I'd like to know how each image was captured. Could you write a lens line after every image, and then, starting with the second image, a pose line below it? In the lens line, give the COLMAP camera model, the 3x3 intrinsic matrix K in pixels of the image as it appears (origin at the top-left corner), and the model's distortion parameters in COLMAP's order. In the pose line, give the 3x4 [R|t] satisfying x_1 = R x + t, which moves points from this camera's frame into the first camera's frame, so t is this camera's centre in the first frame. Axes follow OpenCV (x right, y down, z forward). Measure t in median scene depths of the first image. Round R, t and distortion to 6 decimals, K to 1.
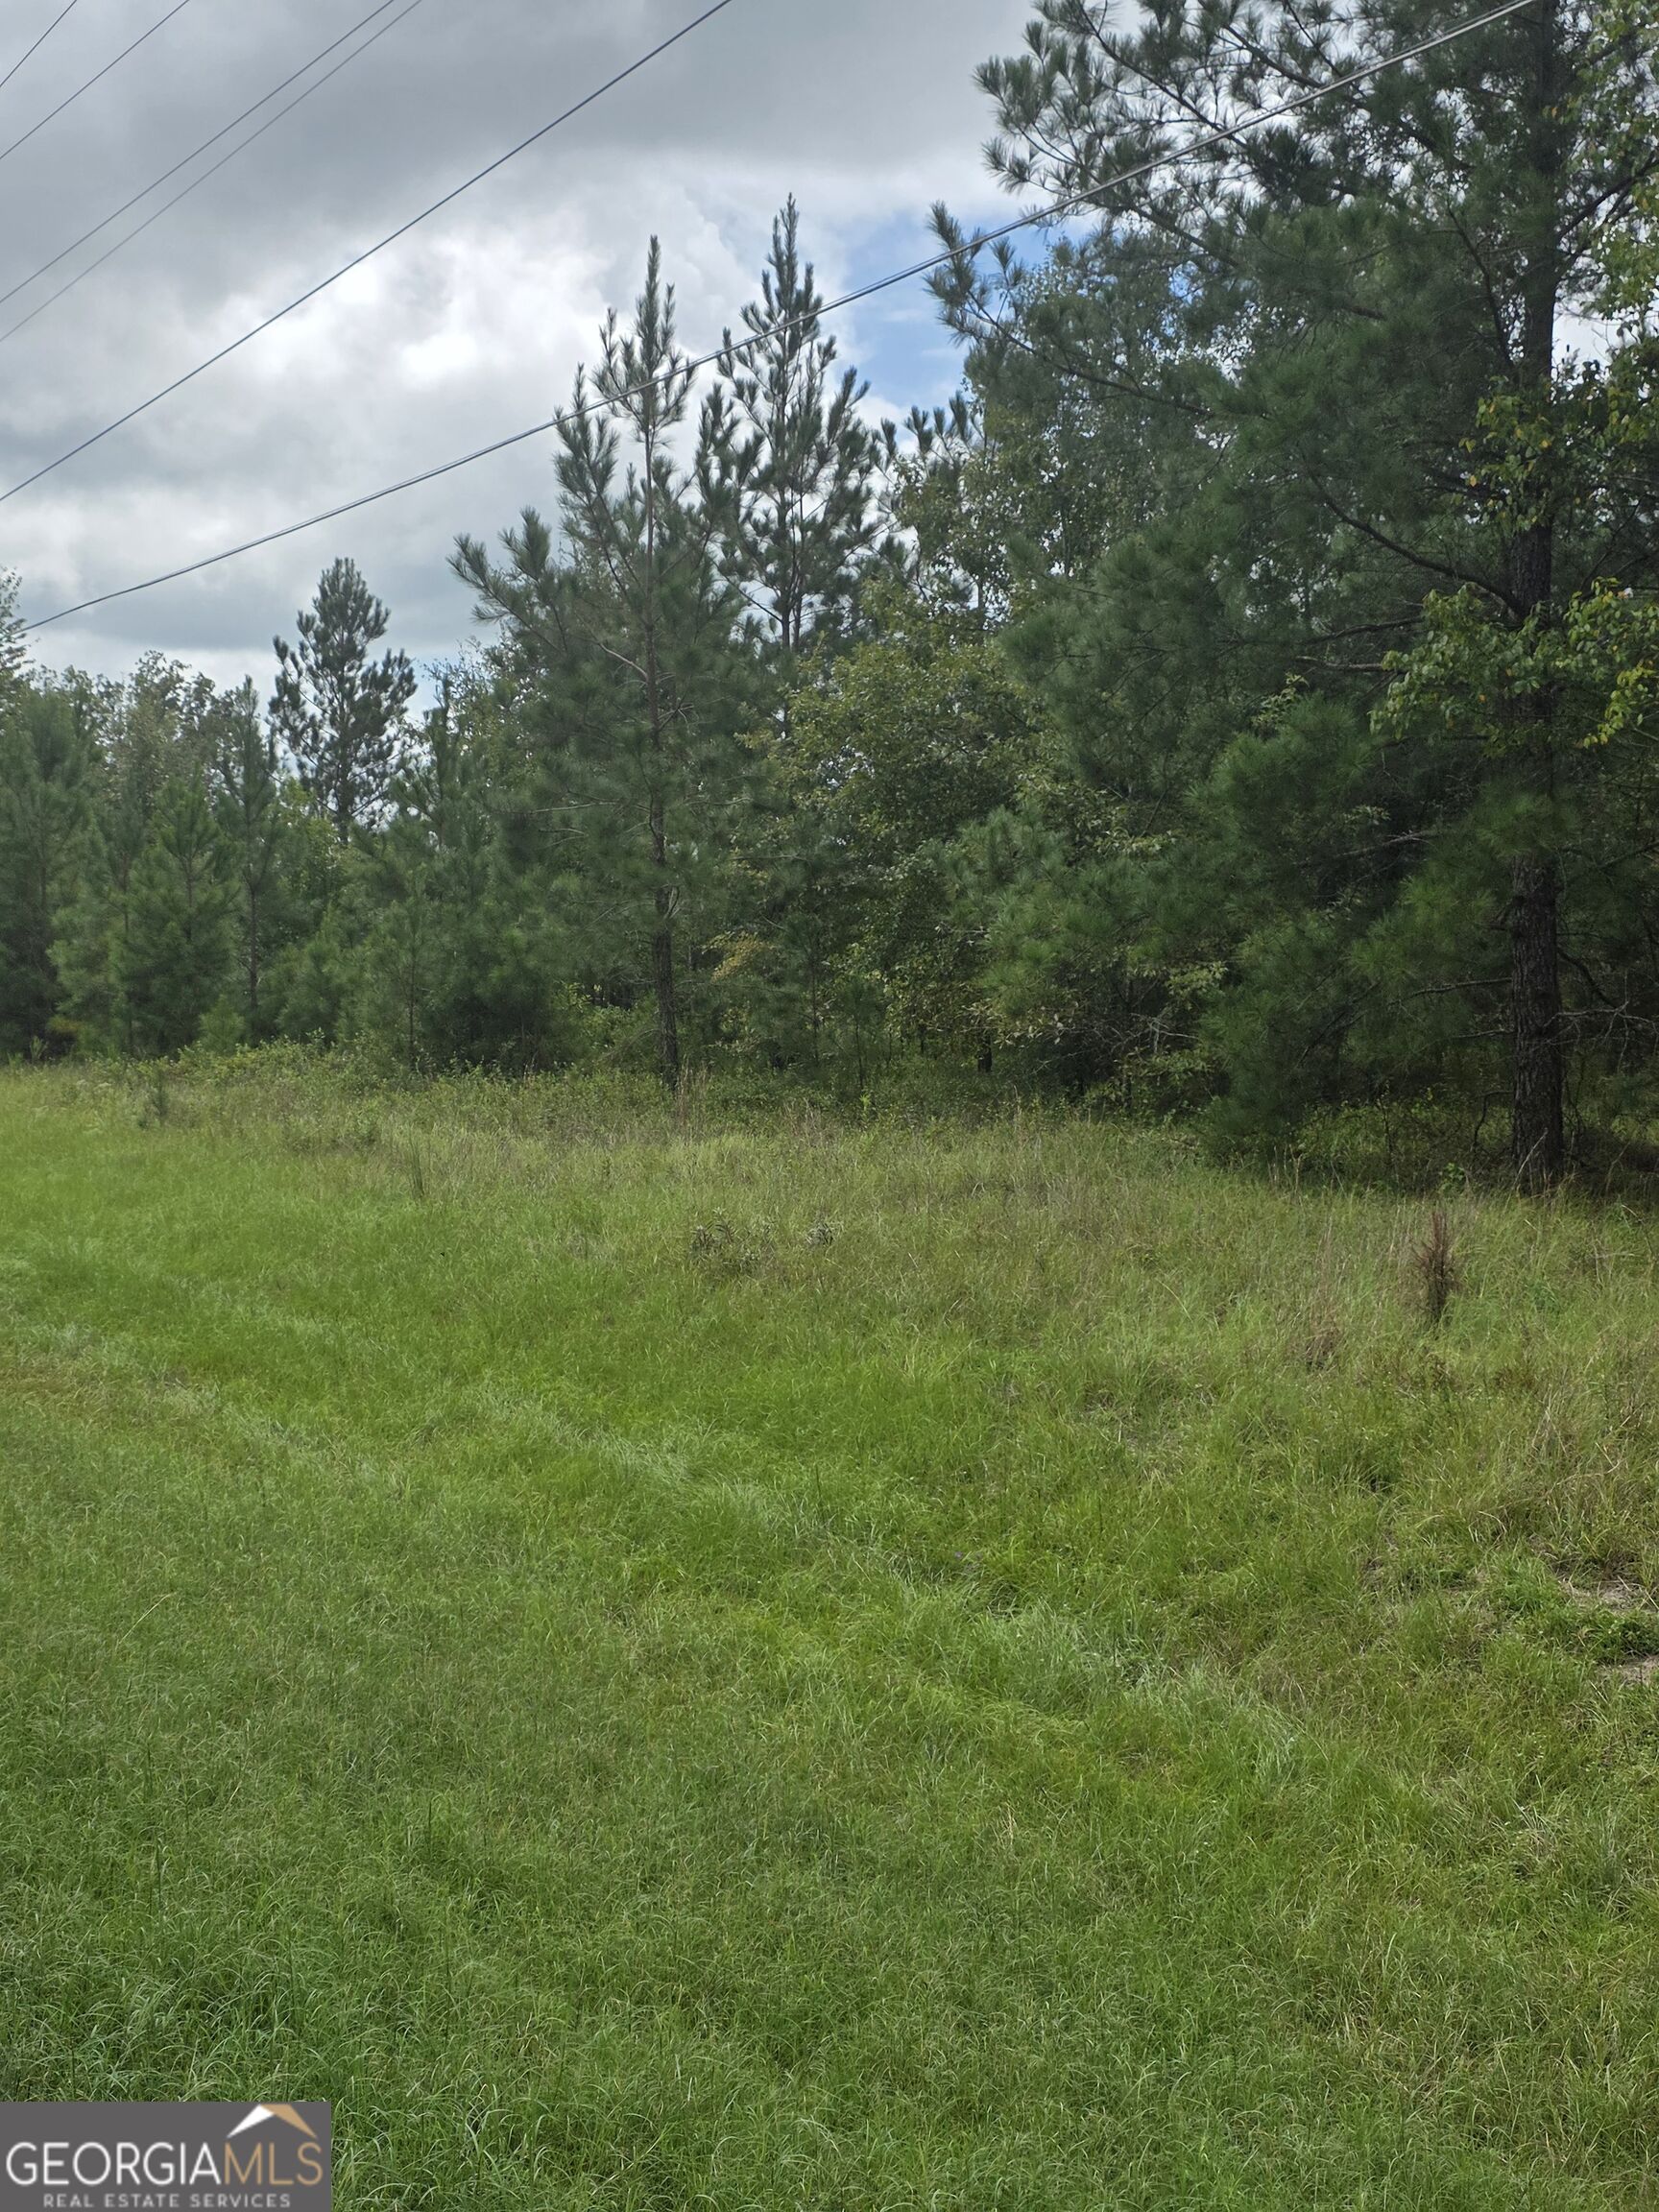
lens RADIAL K [[2934.4, 0, 845.9], [0, 2934.4, 1115.0], [0, 0, 1]] dist [0.116200, 0.000000]
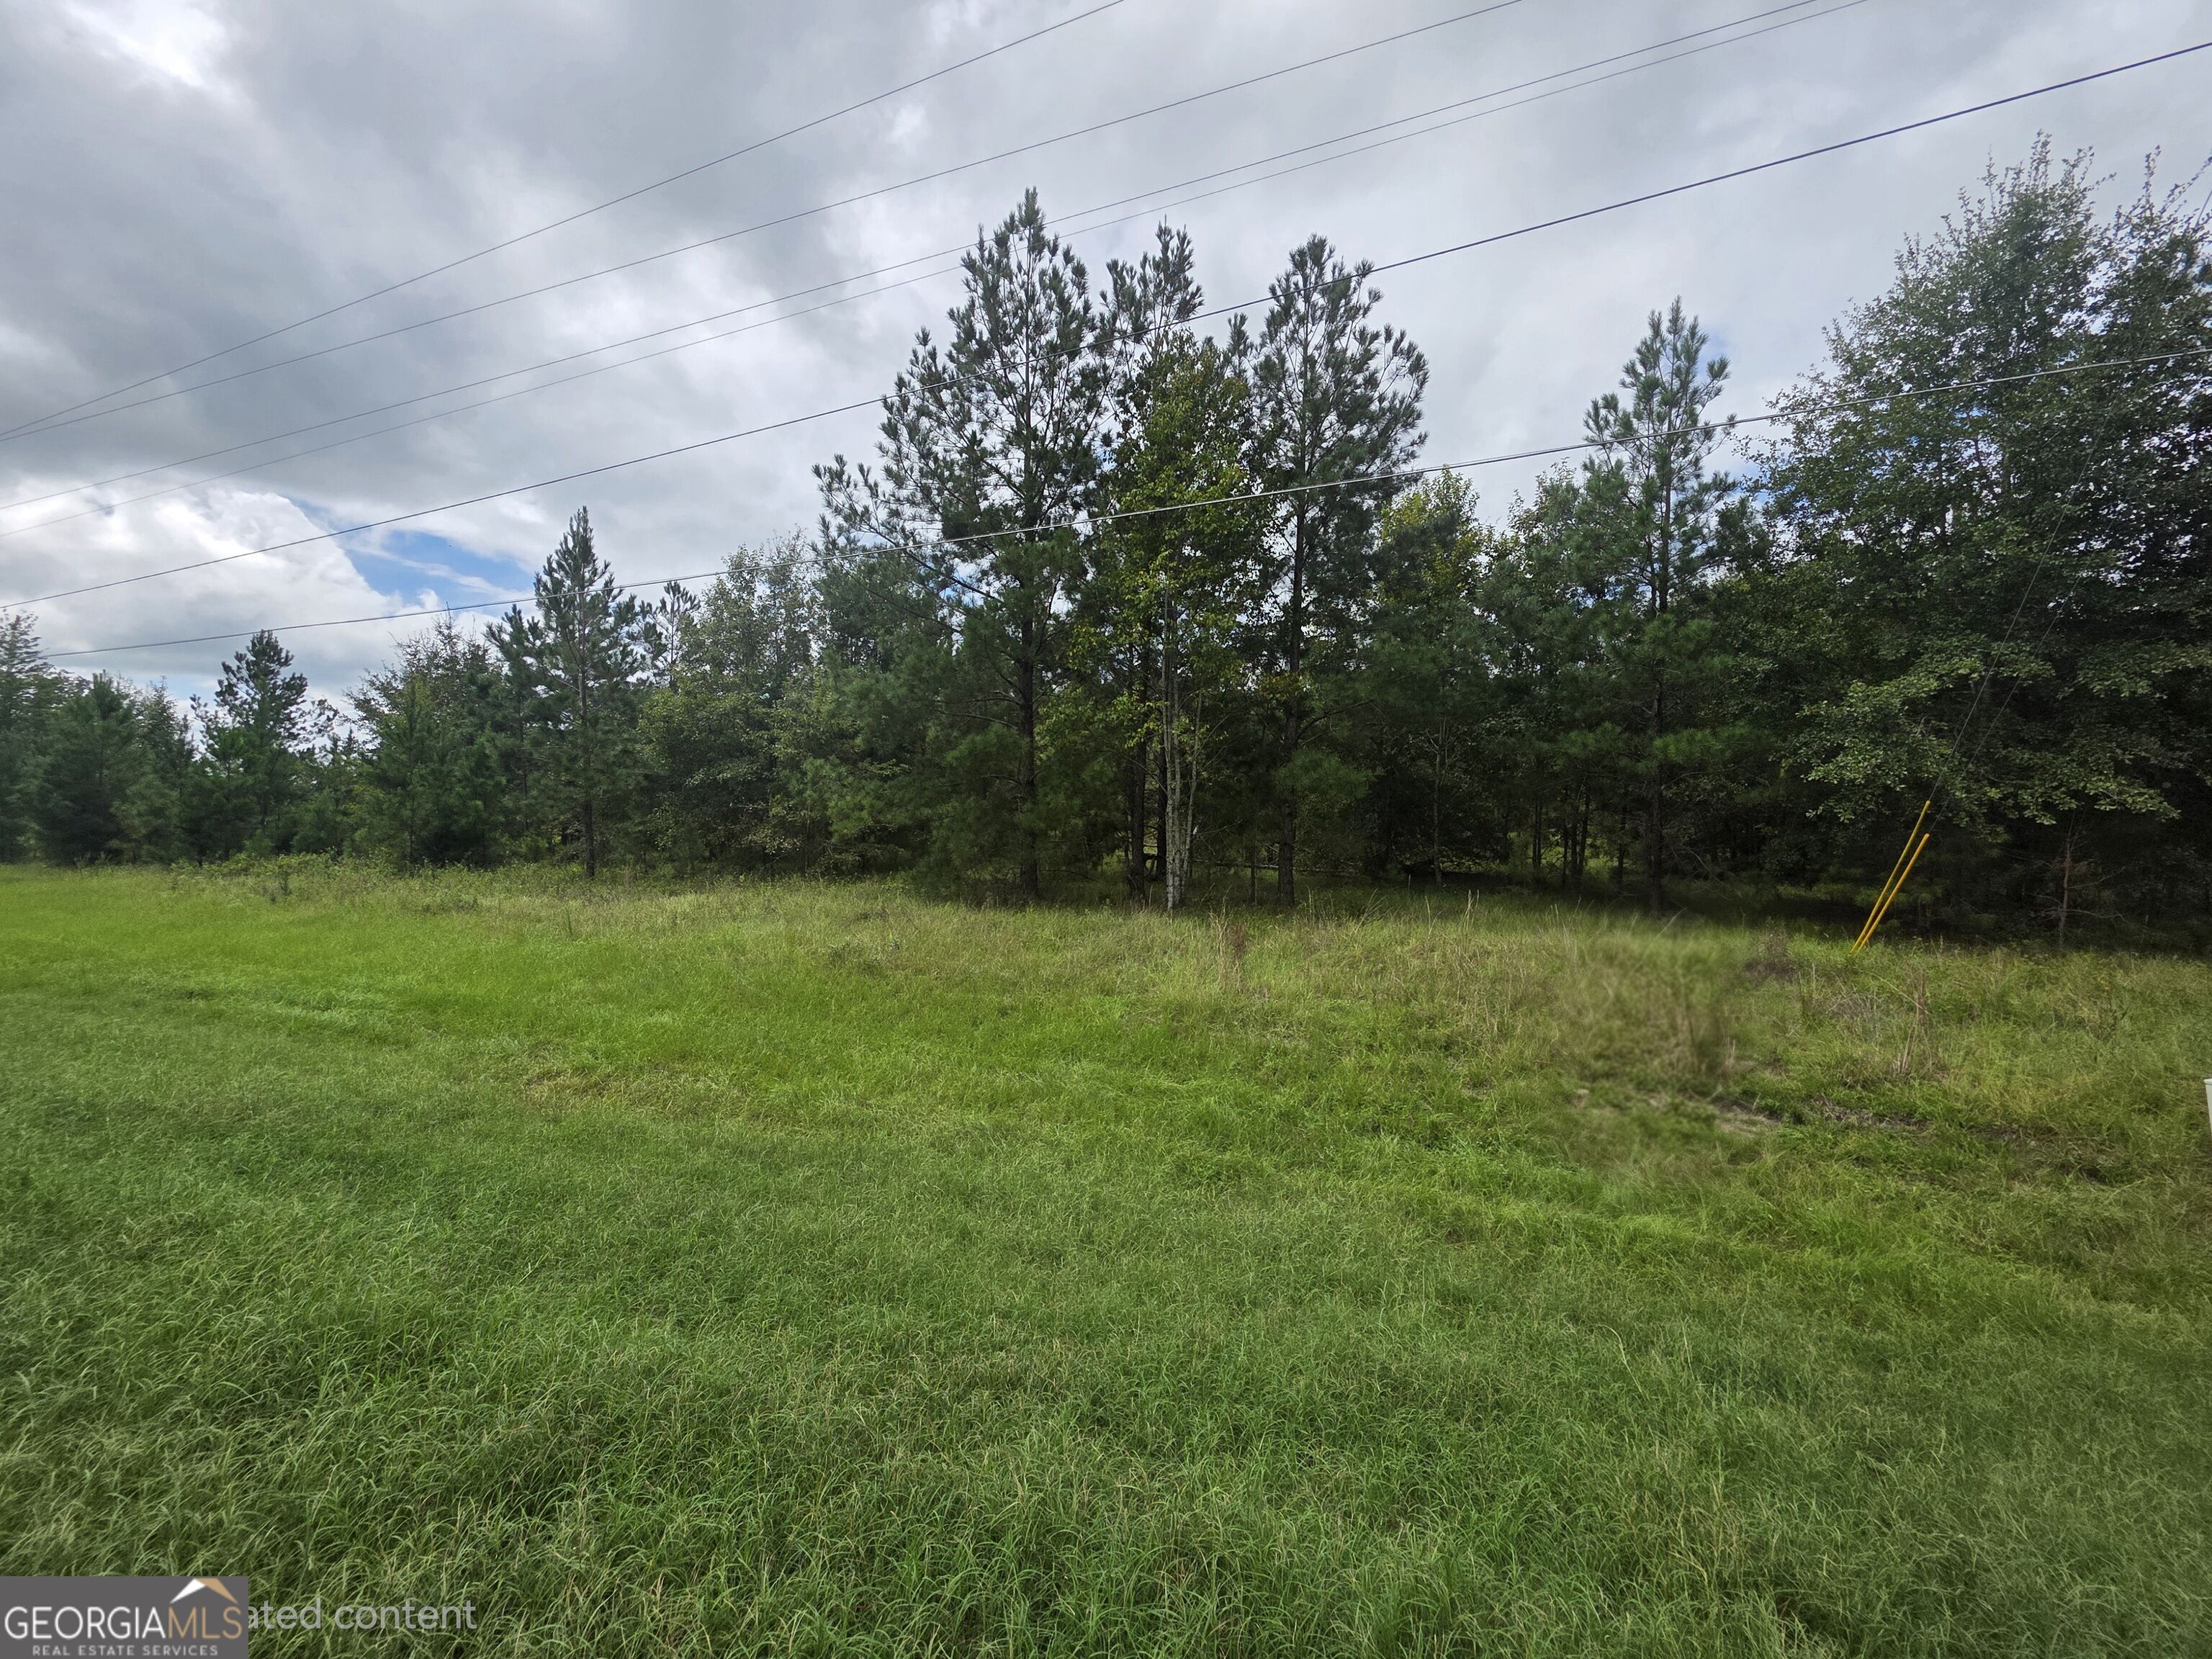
lens RADIAL K [[879.1, 0, 1115.9], [0, 879.1, 816.0], [0, 0, 1]] dist [0.000521, -0.000496]
pose [[0.784274, 0.008531, 0.620356, -0.109634], [0.022954, 0.998822, -0.042755, -0.009495], [-0.619990, 0.047771, 0.783154, 0.139828]]
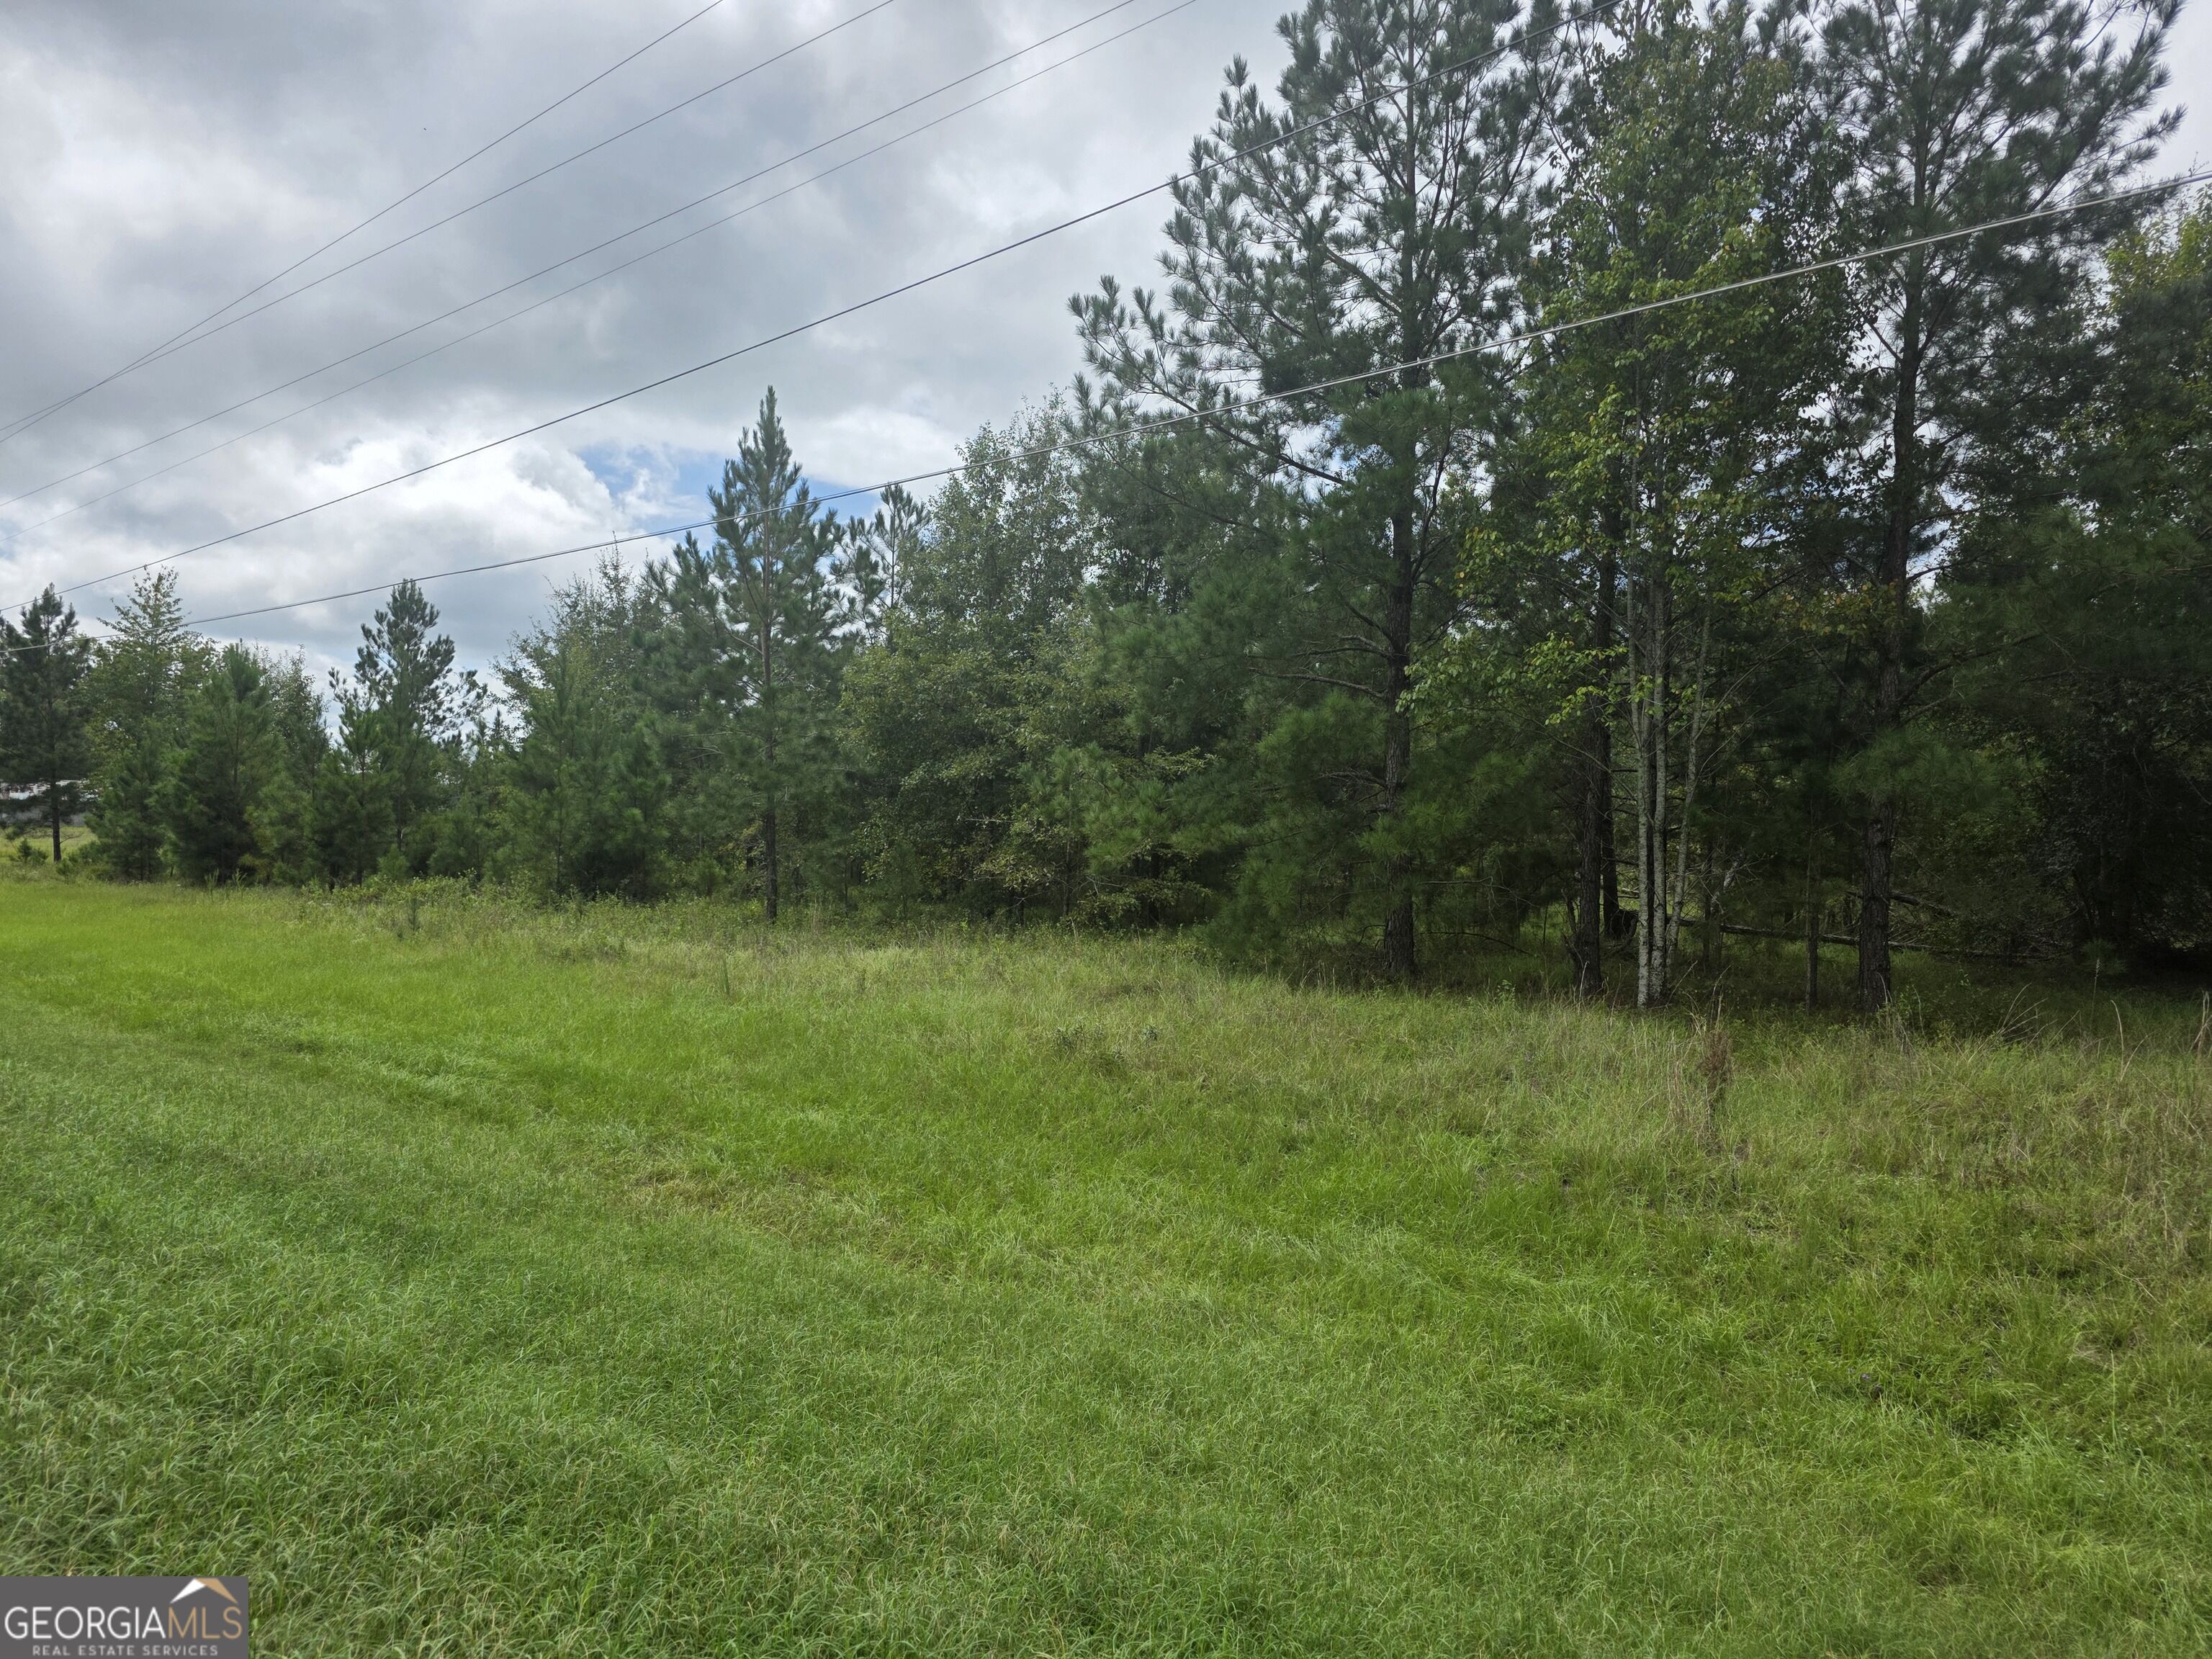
lens RADIAL K [[1479.3, 0, 1126.3], [0, 1479.3, 832.8], [0, 0, 1]] dist [0.055920, -0.053883]
pose [[0.941253, 0.023991, 0.336848, -0.100546], [-0.006859, 0.998626, -0.051958, -0.007805], [-0.337632, 0.046595, 0.940124, 0.118707]]
